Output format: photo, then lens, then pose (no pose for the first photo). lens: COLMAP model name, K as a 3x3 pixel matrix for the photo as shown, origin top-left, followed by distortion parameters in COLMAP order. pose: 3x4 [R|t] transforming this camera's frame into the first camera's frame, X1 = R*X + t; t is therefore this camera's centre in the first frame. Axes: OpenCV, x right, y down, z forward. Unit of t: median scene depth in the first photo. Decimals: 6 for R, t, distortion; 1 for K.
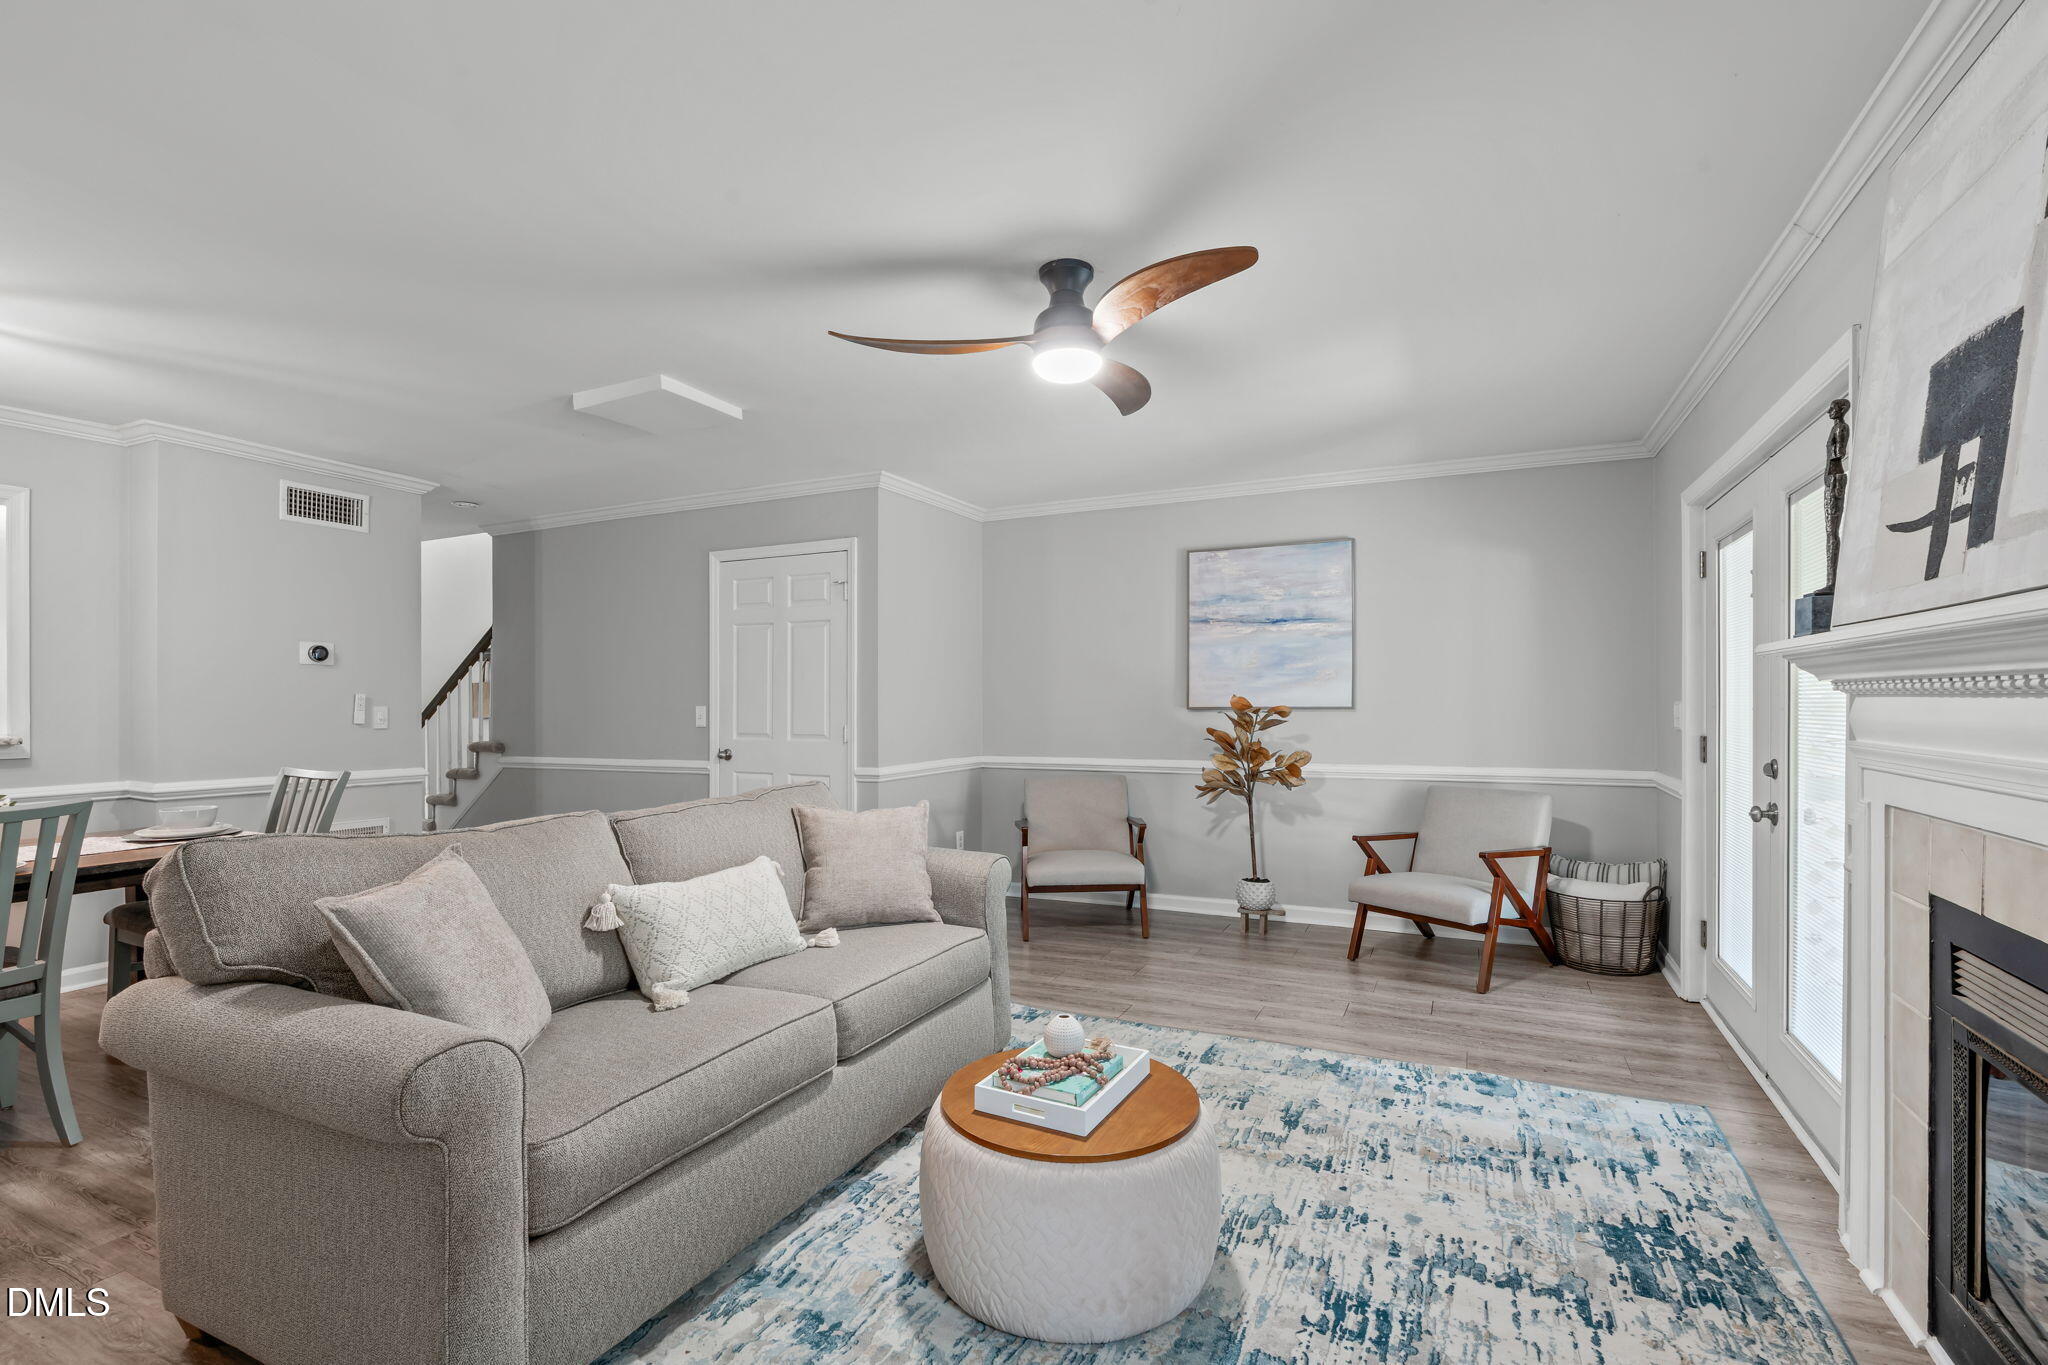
lens RADIAL K [[934.9, 0, 1020.5], [0, 934.9, 702.3], [0, 0, 1]] dist [-0.000766, 0.000208]
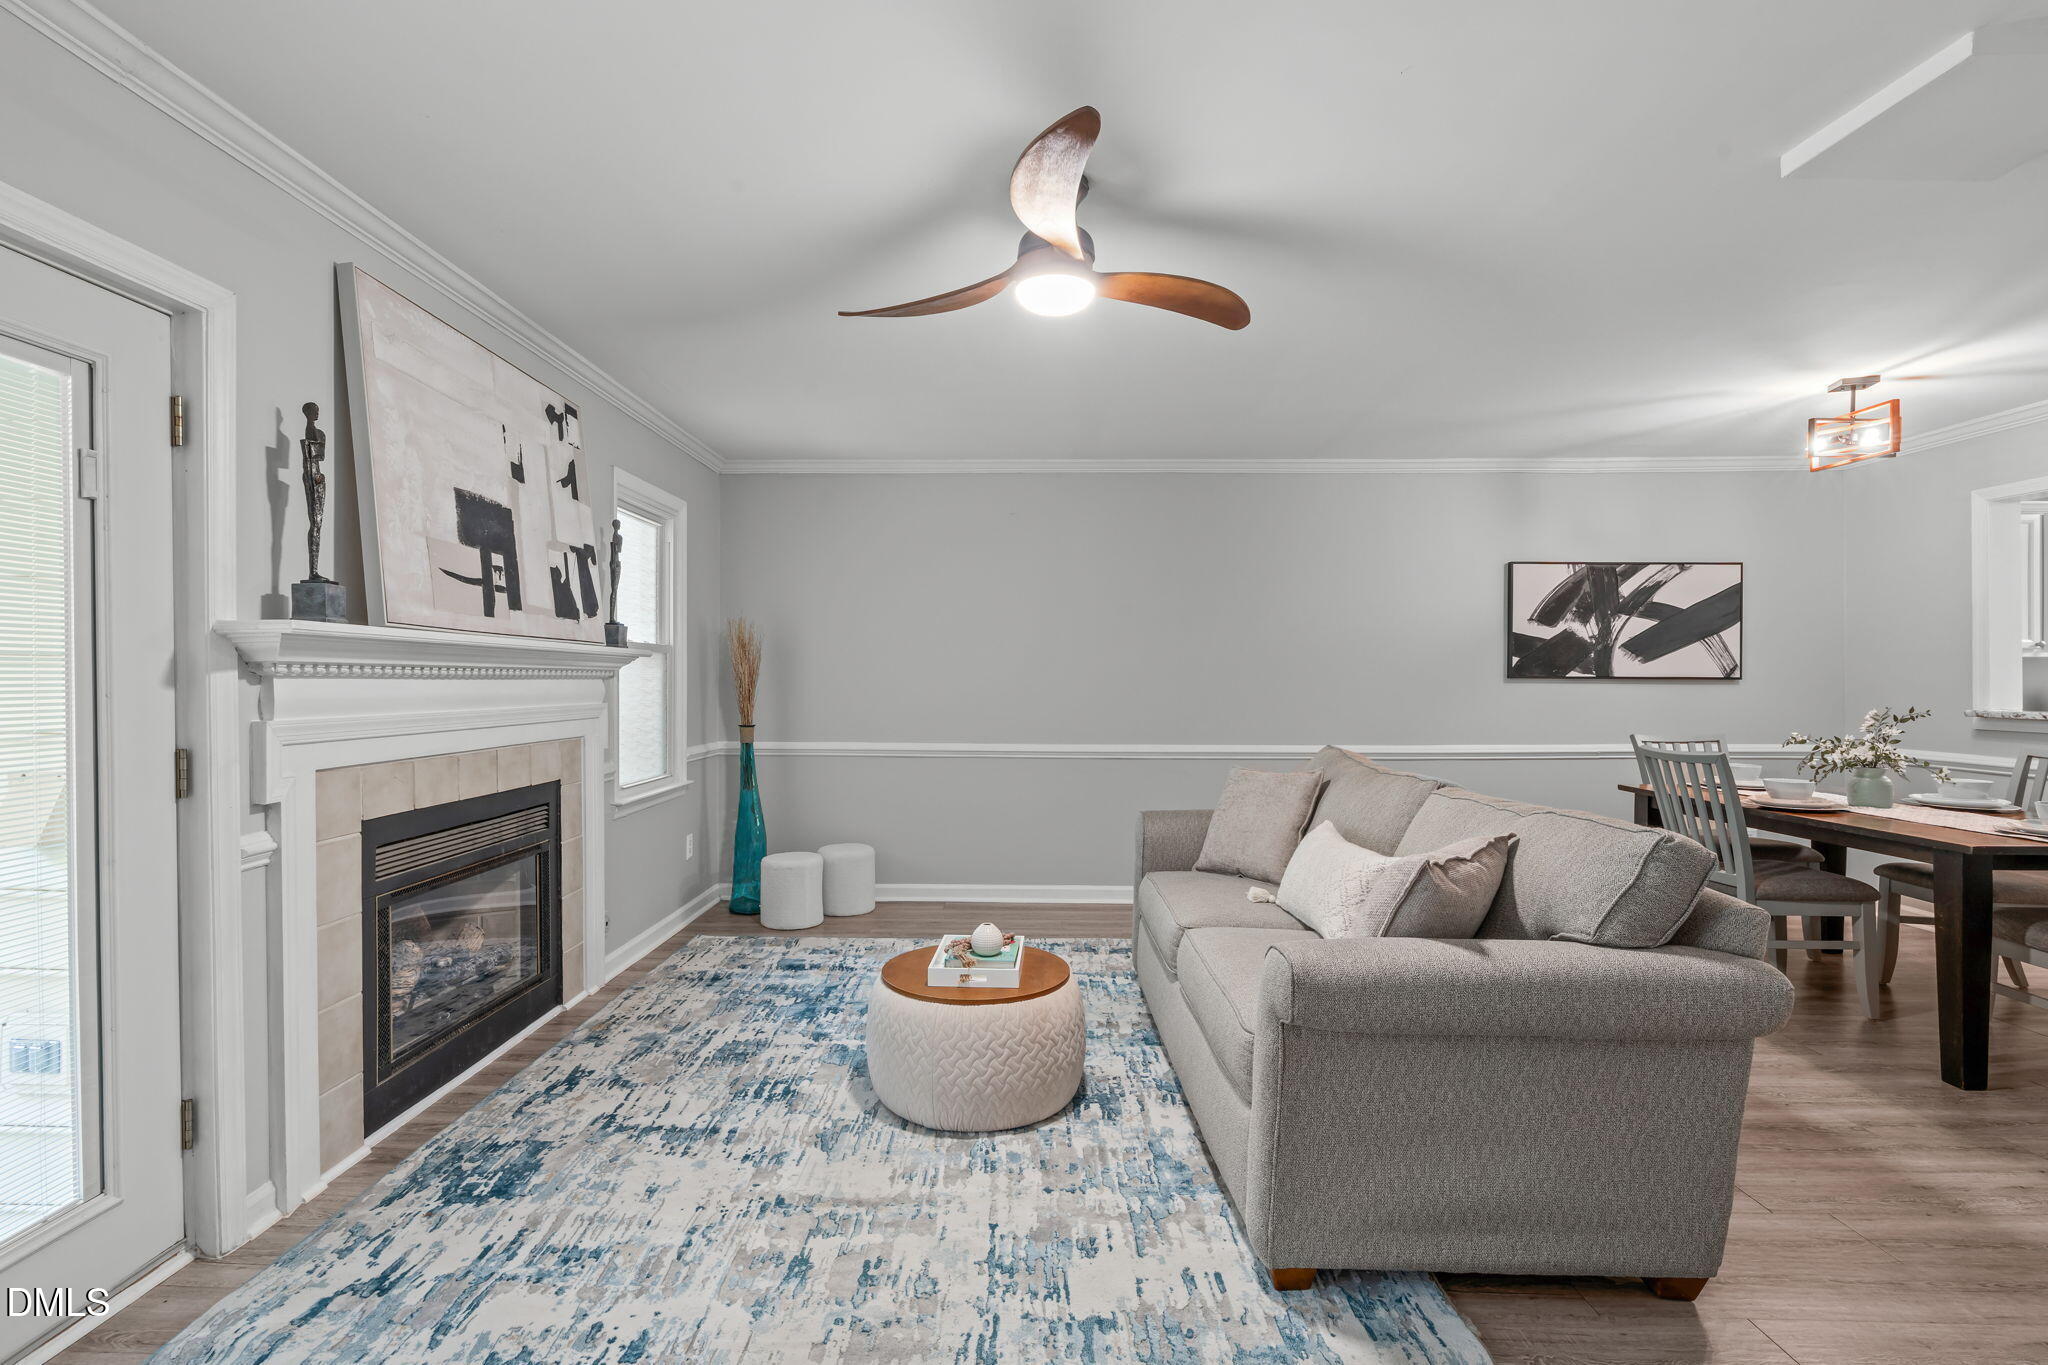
lens RADIAL K [[940.0, 0, 1003.0], [0, 940.0, 679.9], [0, 0, 1]] dist [-0.006574, 0.000701]
pose [[-0.909622, 0.003260, -0.415425, 0.505264], [0.001605, 0.999989, 0.004334, -0.007141], [0.415435, 0.003275, -0.909617, 1.953541]]
